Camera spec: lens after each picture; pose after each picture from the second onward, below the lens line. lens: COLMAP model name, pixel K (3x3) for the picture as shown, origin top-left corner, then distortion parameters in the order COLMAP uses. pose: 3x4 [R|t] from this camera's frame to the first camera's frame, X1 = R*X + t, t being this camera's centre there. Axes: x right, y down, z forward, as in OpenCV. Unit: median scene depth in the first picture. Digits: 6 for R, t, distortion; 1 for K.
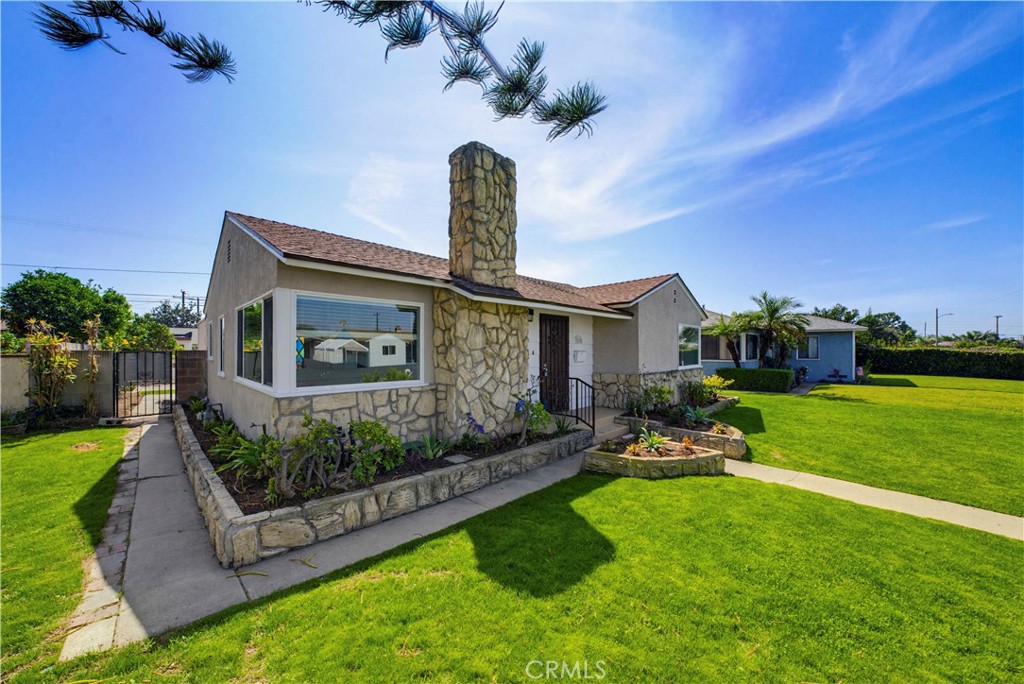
lens RADIAL K [[363.2, 0, 504.2], [0, 363.2, 352.0], [0, 0, 1]] dist [-0.026943, 0.006566]
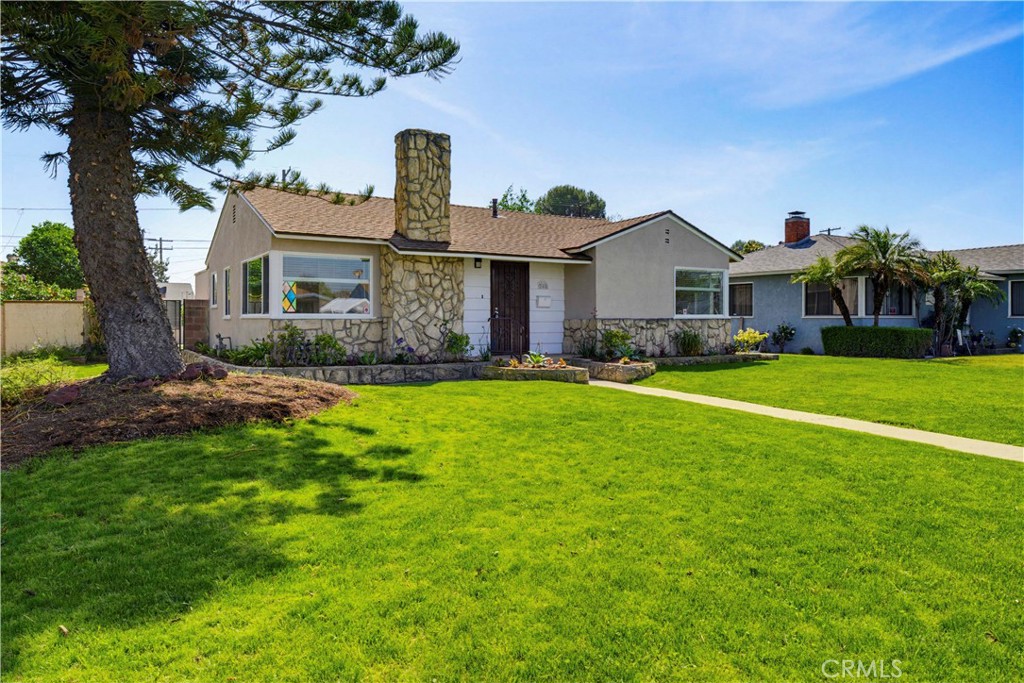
lens RADIAL K [[675.1, 0, 510.8], [0, 675.1, 327.5], [0, 0, 1]] dist [0.022551, 0.000676]
pose [[0.975234, 0.002547, -0.221159, 0.767722], [-0.001440, 0.999986, 0.005163, 0.105959], [0.221169, -0.004716, 0.975224, -1.215544]]
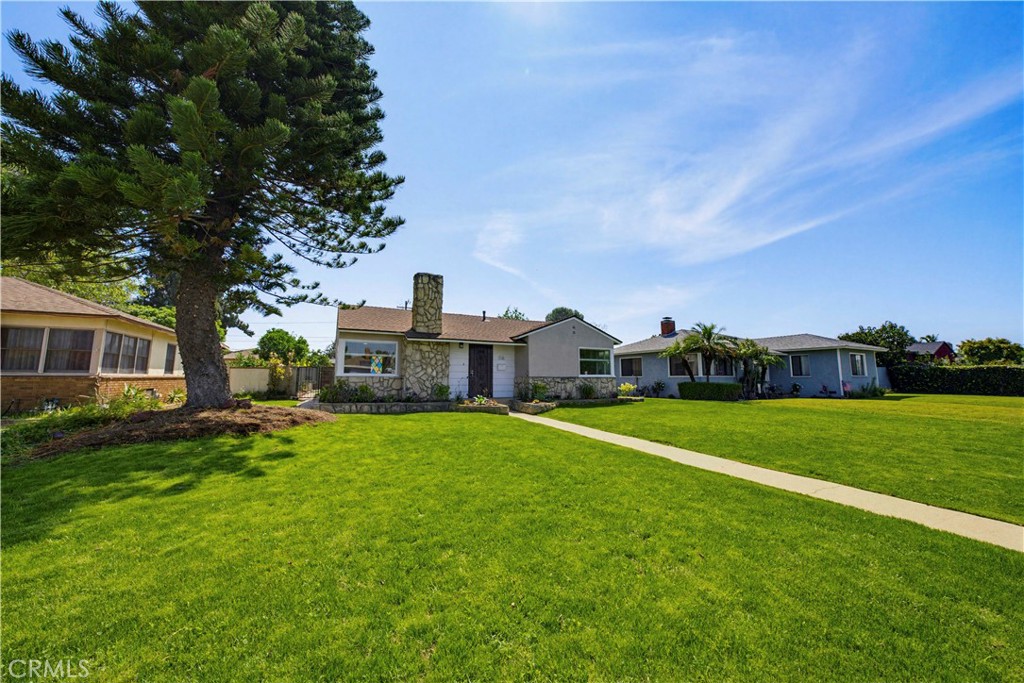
lens RADIAL K [[359.2, 0, 511.3], [0, 359.2, 342.0], [0, 0, 1]] dist [-0.032572, 0.006272]
pose [[0.951288, -0.030793, -0.306763, 1.141988], [-0.003393, 0.993894, -0.110288, 0.118377], [0.308286, 0.105956, 0.945375, -0.937862]]
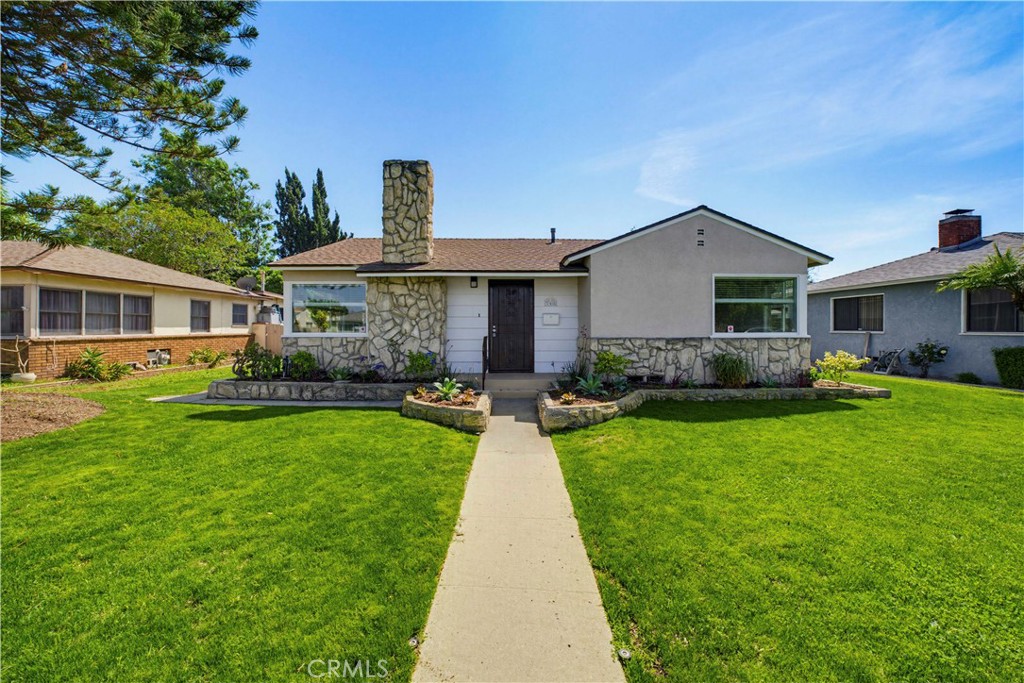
lens RADIAL K [[362.4, 0, 510.3], [0, 362.4, 332.4], [0, 0, 1]] dist [-0.030004, 0.006544]
pose [[0.719347, 0.007071, -0.694615, 1.161430], [-0.004644, 0.999975, 0.005371, 0.061206], [0.694635, -0.000638, 0.719362, 0.323109]]
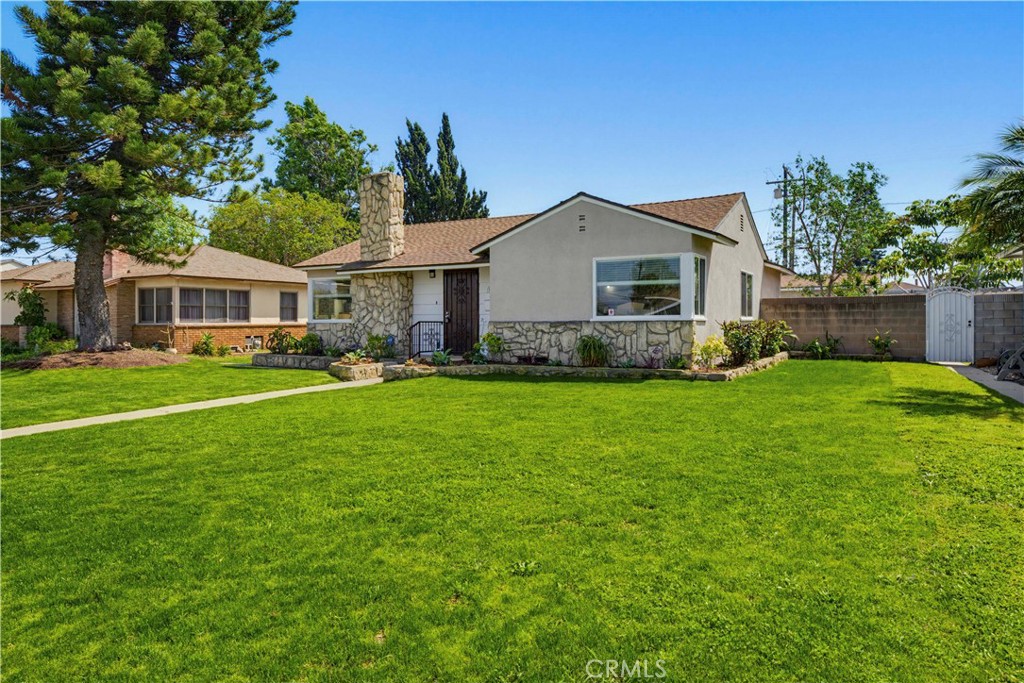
lens RADIAL K [[675.1, 0, 510.8], [0, 675.1, 327.5], [0, 0, 1]] dist [0.022551, 0.000676]
pose [[0.271901, 0.005433, -0.962310, 2.968541], [-0.002116, 0.999985, 0.005048, 0.093740], [0.962323, 0.000664, 0.271909, 0.770384]]
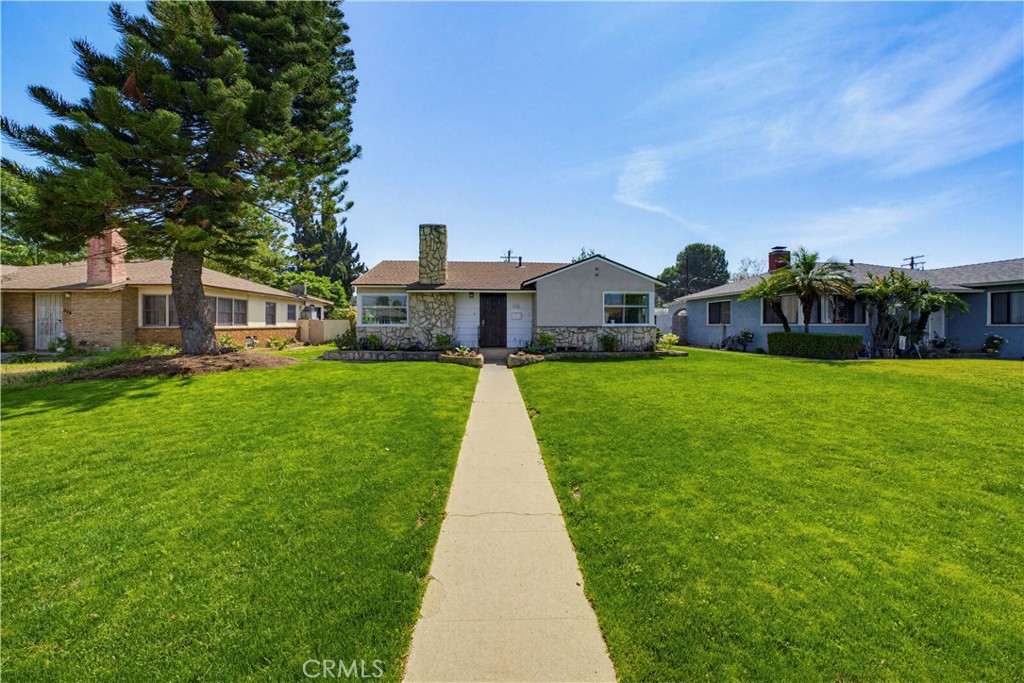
lens RADIAL K [[358.2, 0, 511.8], [0, 358.2, 332.0], [0, 0, 1]] dist [-0.034439, 0.006849]
pose [[0.760589, 0.011556, -0.649131, 1.824919], [-0.004217, 0.999908, 0.012860, 0.091295], [0.649220, -0.007043, 0.760568, -0.392408]]
